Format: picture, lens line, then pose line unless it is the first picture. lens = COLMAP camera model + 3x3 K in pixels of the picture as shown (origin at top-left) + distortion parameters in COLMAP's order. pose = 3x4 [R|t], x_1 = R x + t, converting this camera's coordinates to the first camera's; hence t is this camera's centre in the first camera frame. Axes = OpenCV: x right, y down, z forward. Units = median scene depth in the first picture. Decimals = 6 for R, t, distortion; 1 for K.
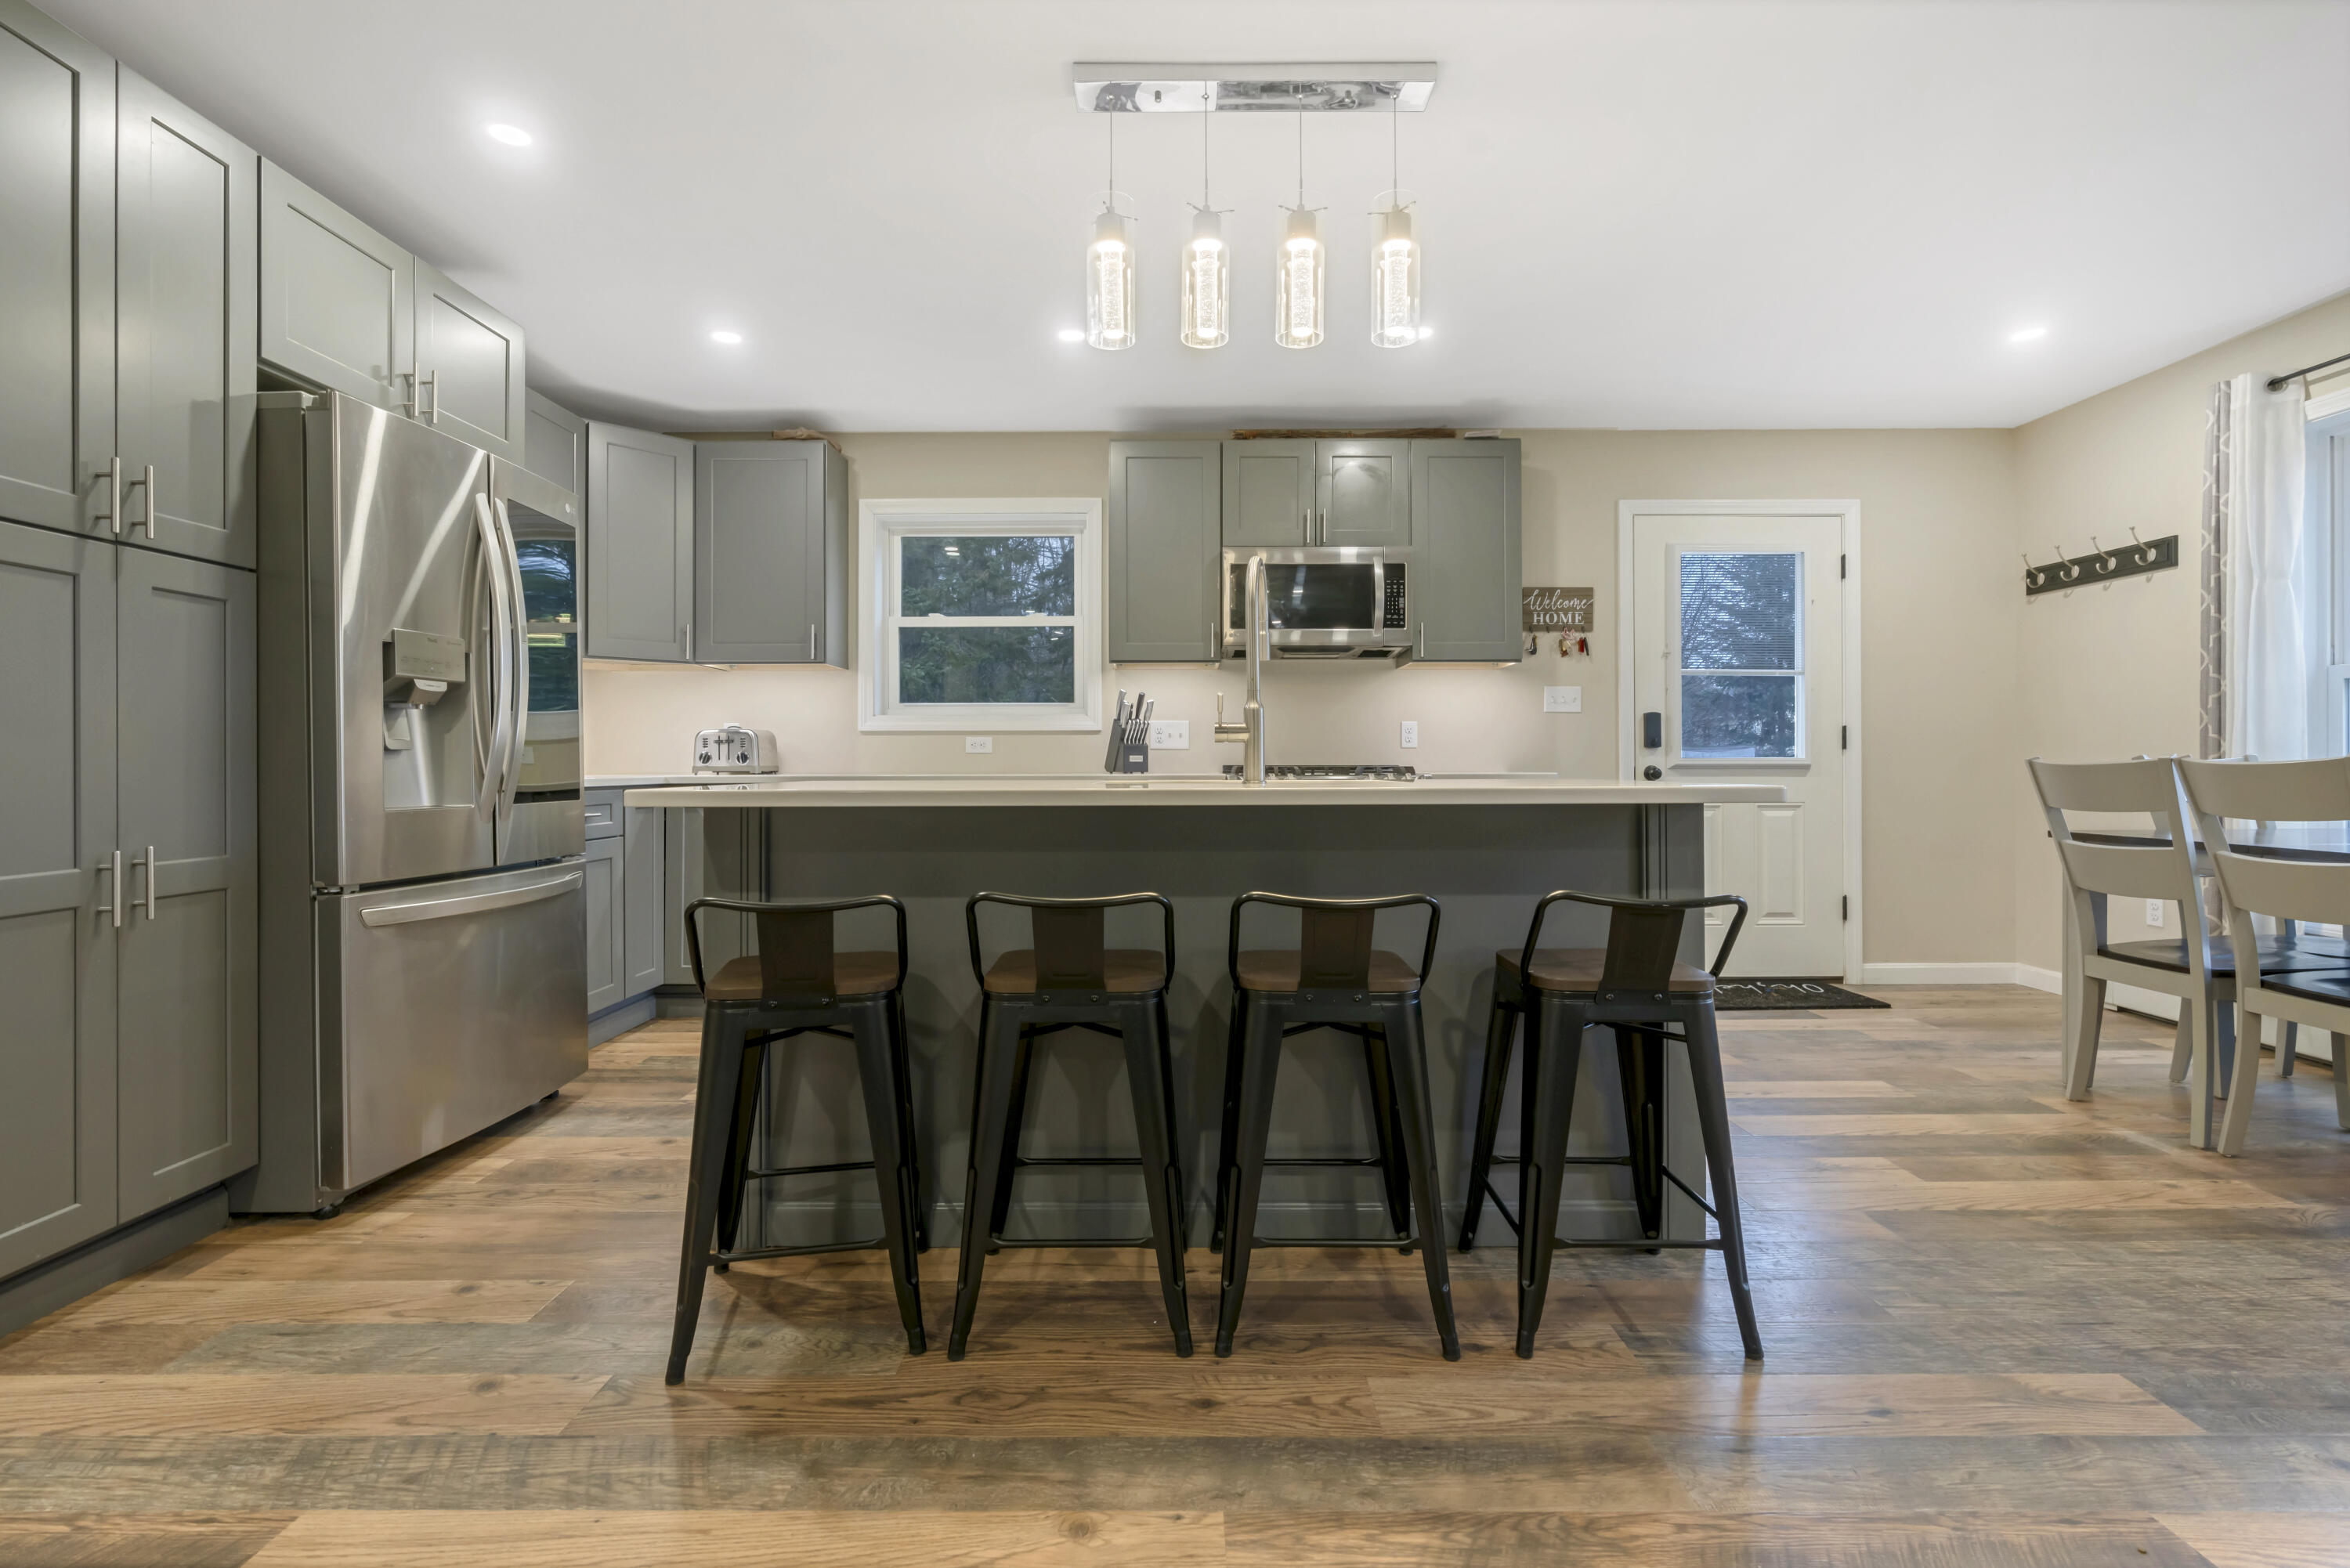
lens RADIAL K [[1032.2, 0, 1169.6], [0, 1032.2, 762.4], [0, 0, 1]] dist [-0.000320, 0.000495]
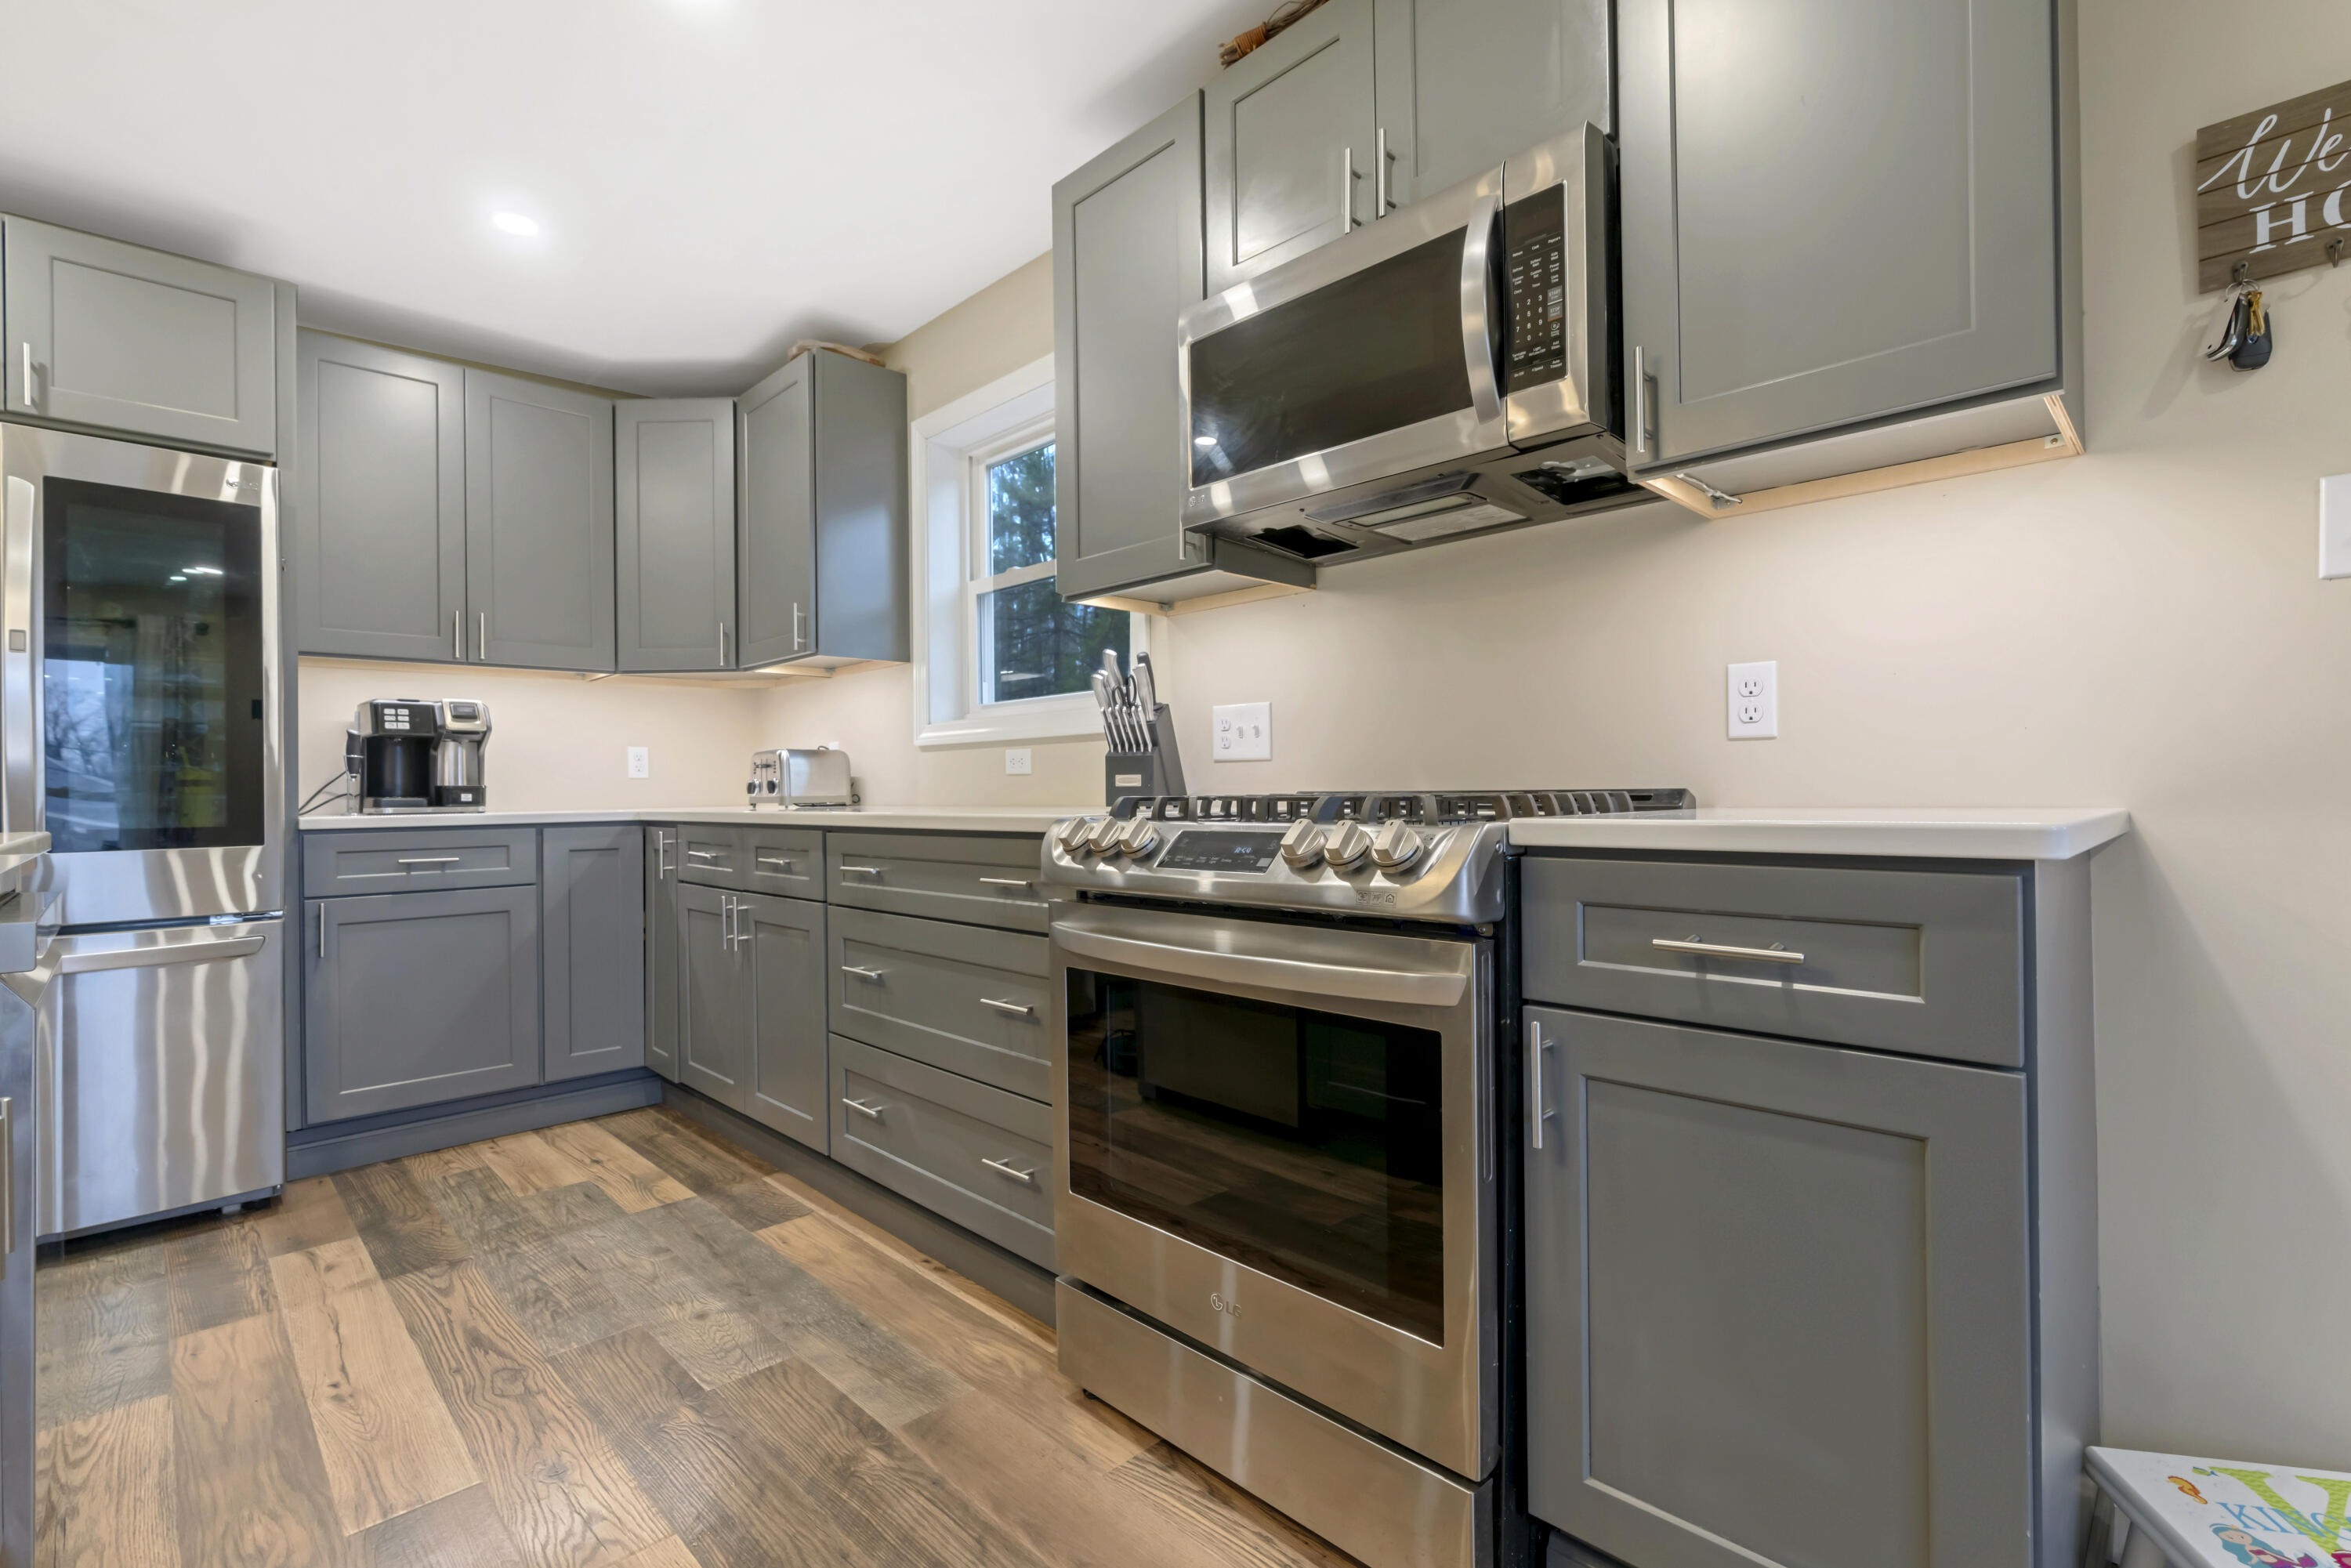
lens RADIAL K [[1075.5, 0, 1175.5], [0, 1075.5, 784.0], [0, 0, 1]] dist [-0.002937, 0.000705]
pose [[0.693808, -0.009738, -0.720095, 0.358167], [0.013560, 0.999908, -0.000457, -0.001310], [0.720033, -0.009448, 0.693876, 0.610052]]
